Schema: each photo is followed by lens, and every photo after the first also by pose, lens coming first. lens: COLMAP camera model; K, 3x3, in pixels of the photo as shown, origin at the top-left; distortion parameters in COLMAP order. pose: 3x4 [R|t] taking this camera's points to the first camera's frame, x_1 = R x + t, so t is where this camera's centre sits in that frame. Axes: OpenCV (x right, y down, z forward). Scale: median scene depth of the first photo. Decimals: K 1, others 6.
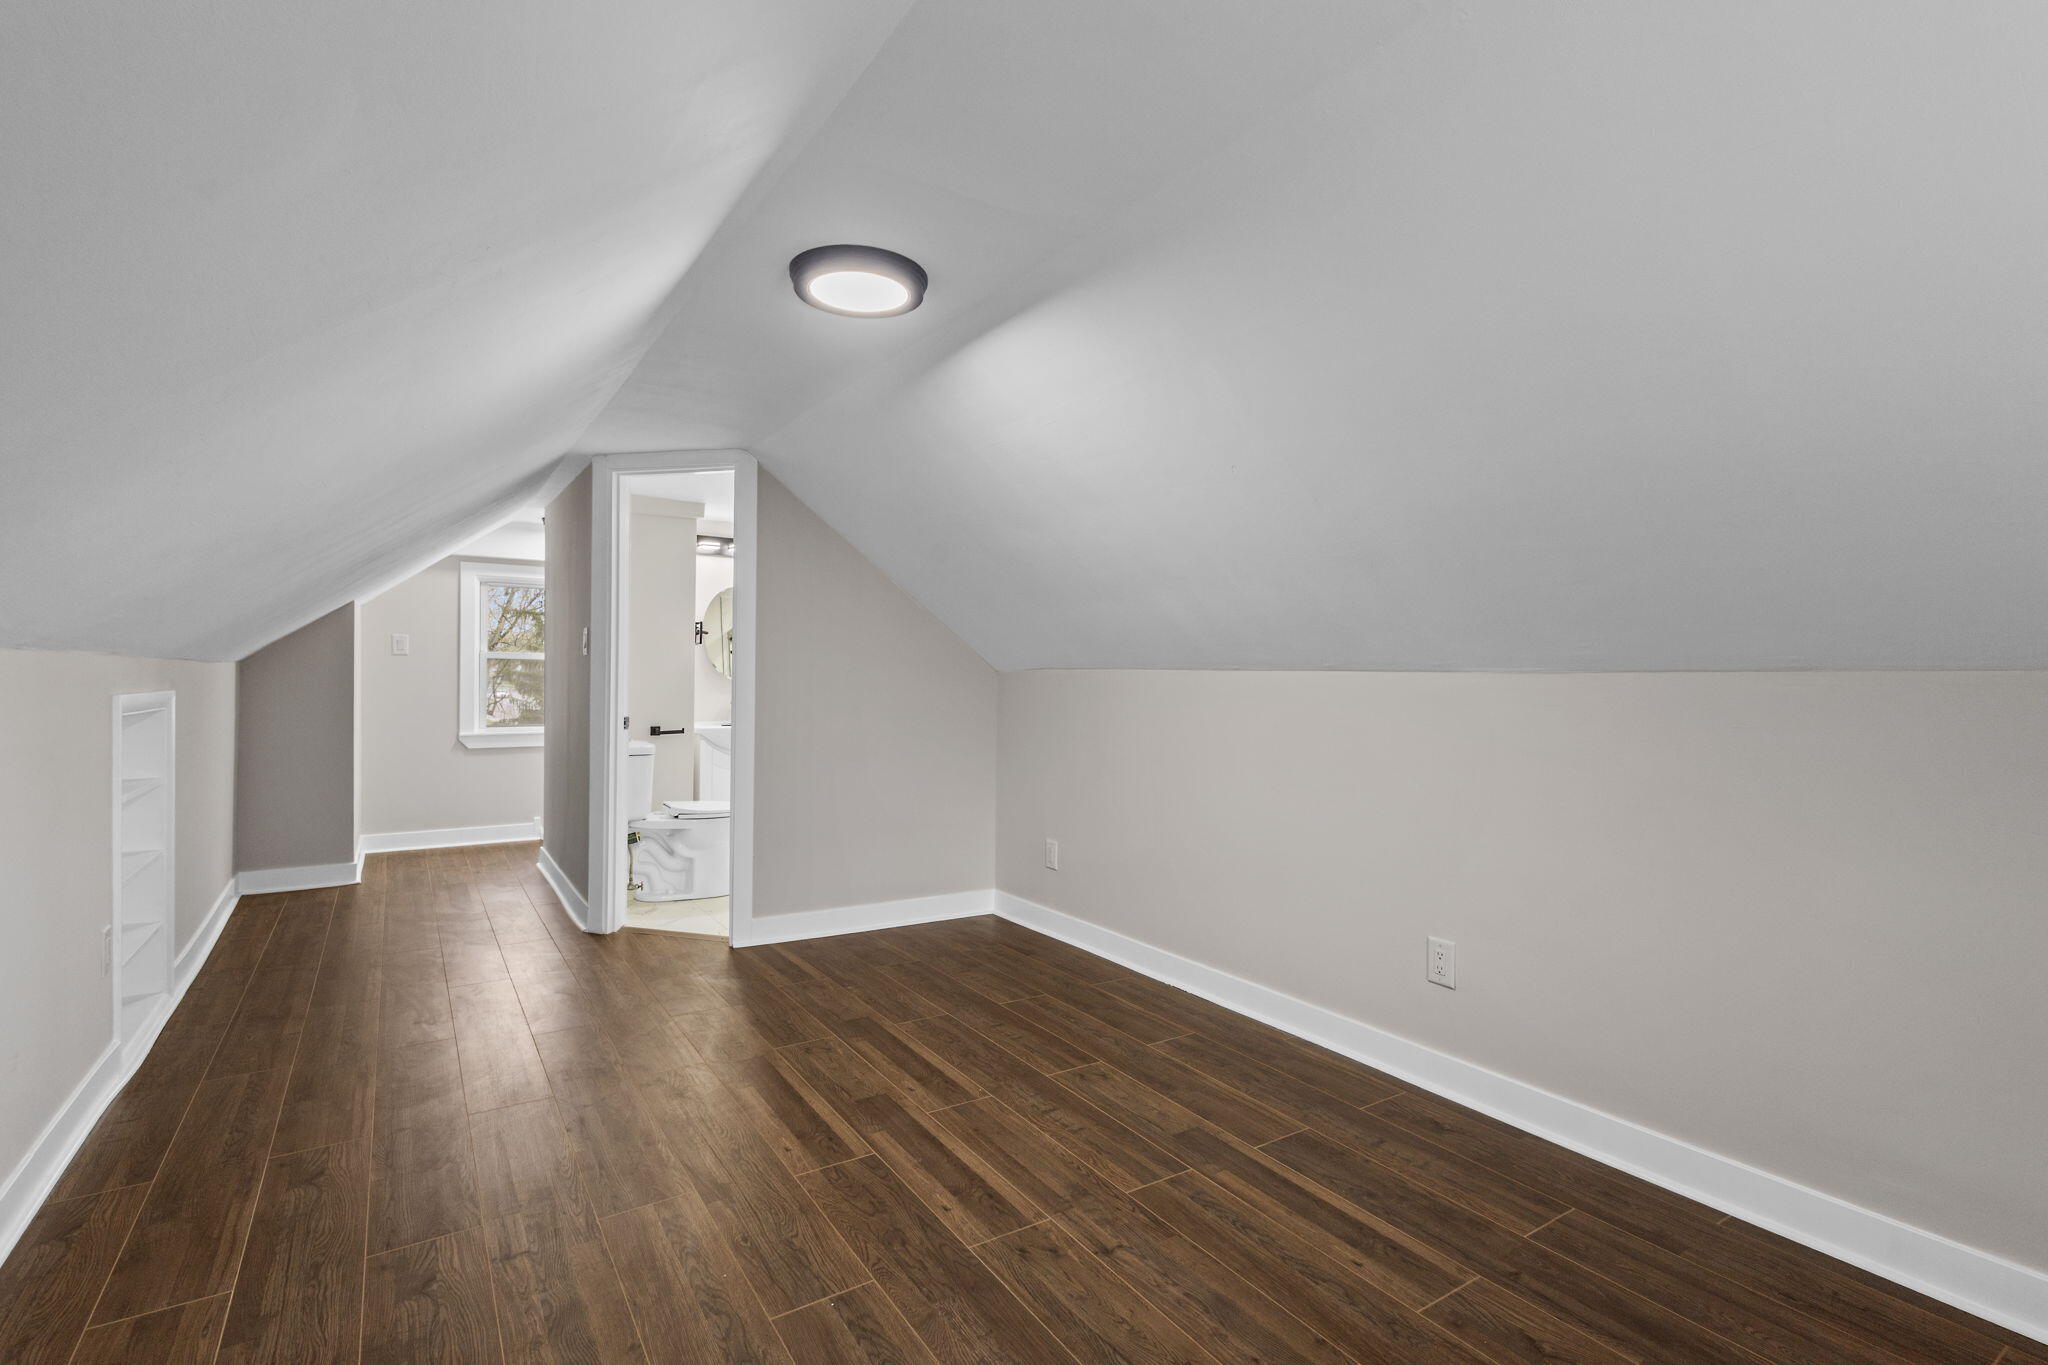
lens RADIAL K [[942.9, 0, 1020.6], [0, 942.9, 675.3], [0, 0, 1]] dist [0.009029, 0.000429]
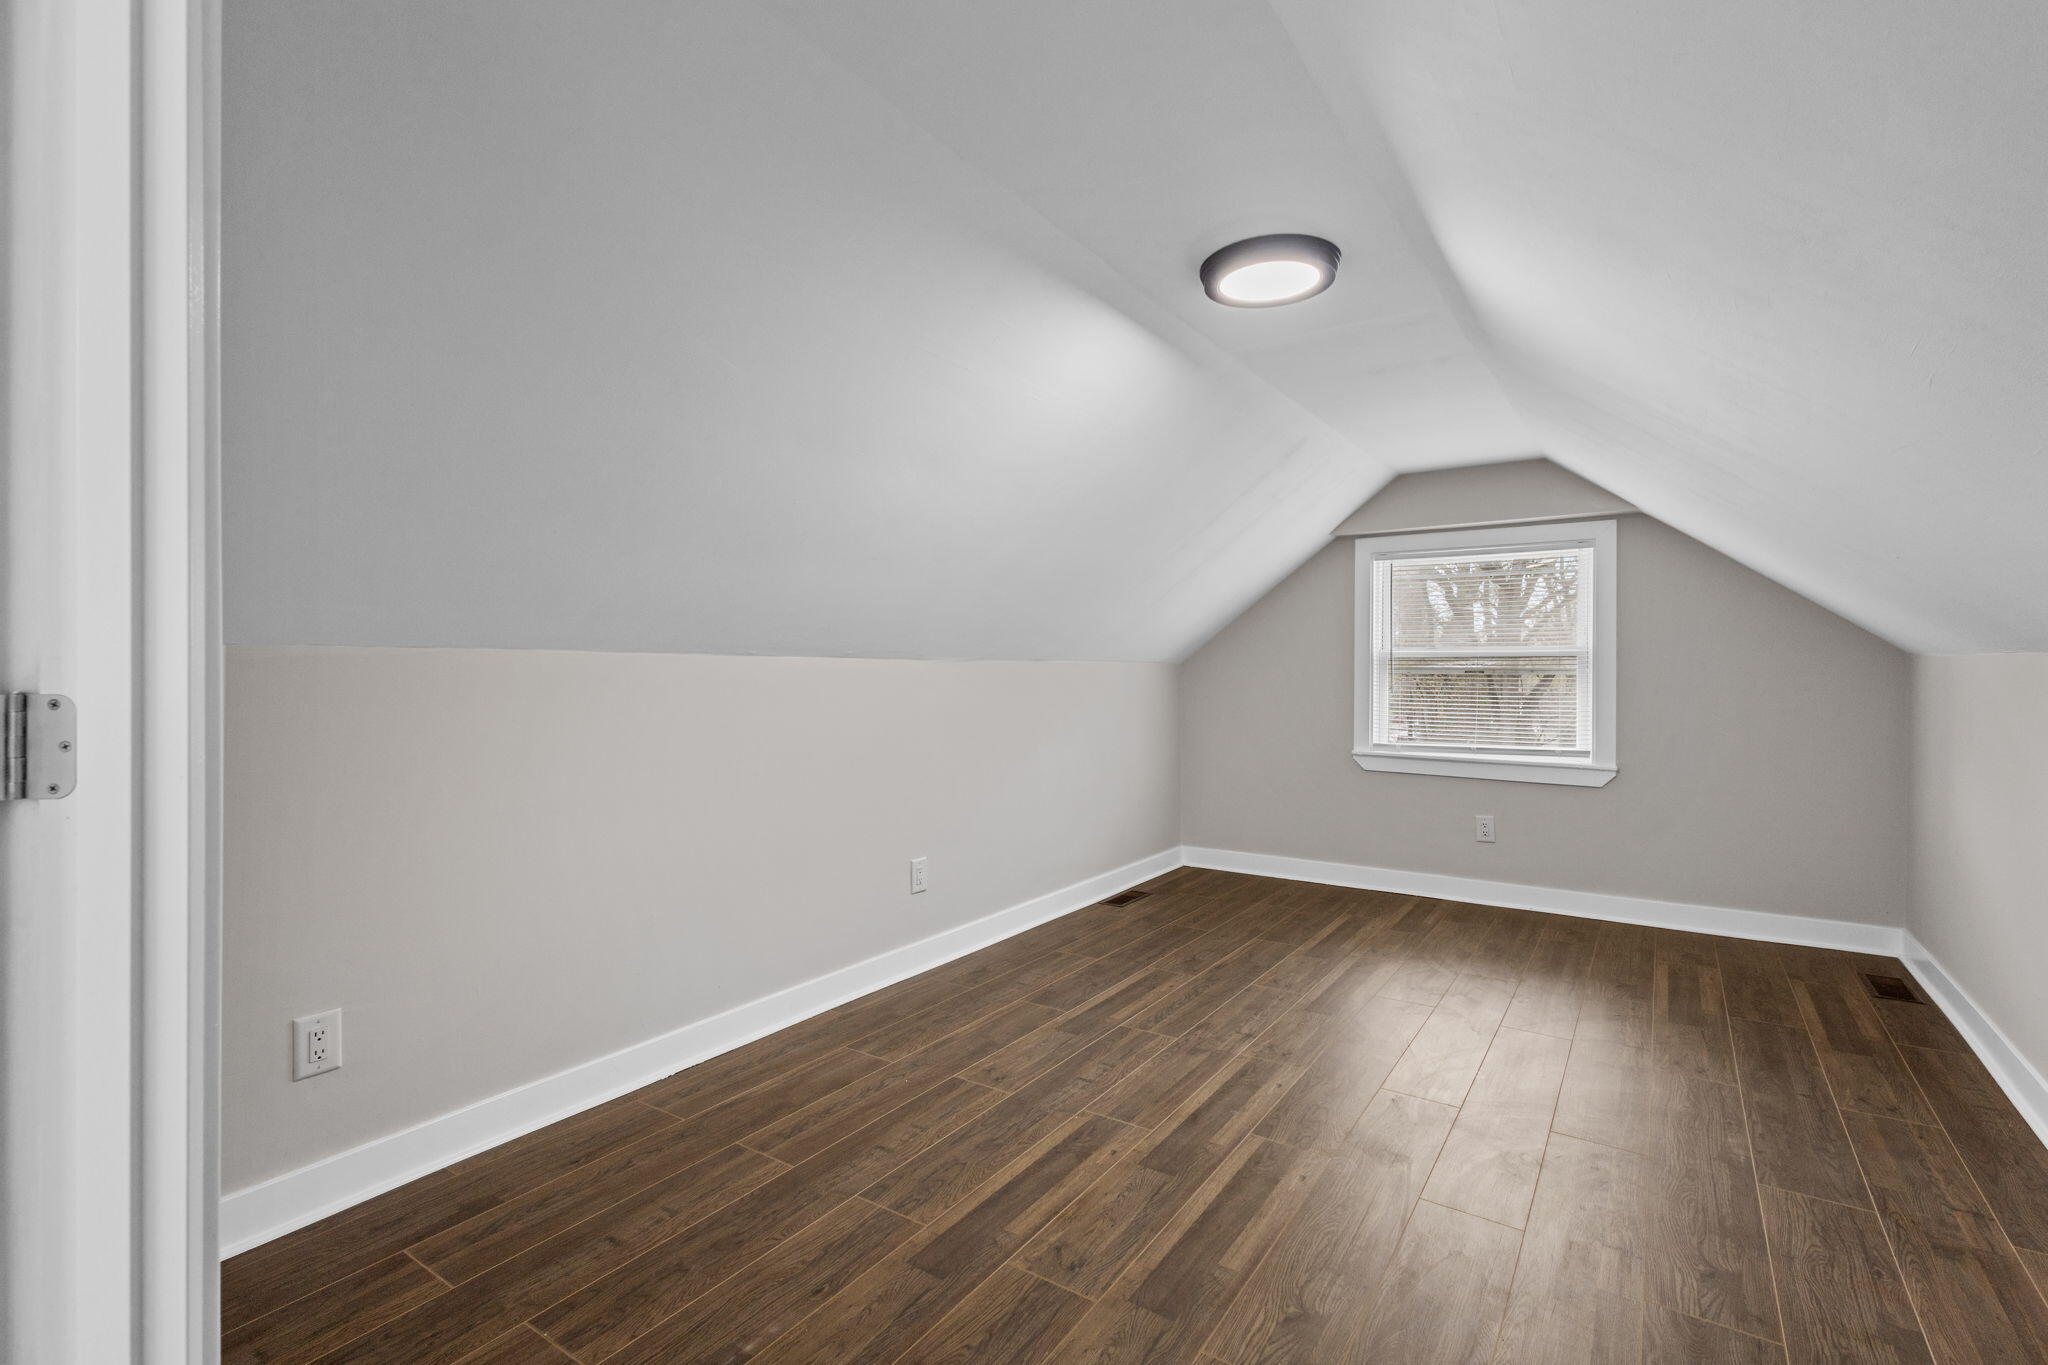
lens RADIAL K [[942.9, 0, 1020.6], [0, 942.9, 675.3], [0, 0, 1]] dist [0.009029, 0.000429]
pose [[-0.383051, -0.015773, 0.923592, -0.903902], [-0.010059, 0.999866, 0.012904, -0.000652], [-0.923672, -0.004348, -0.383159, 1.473126]]
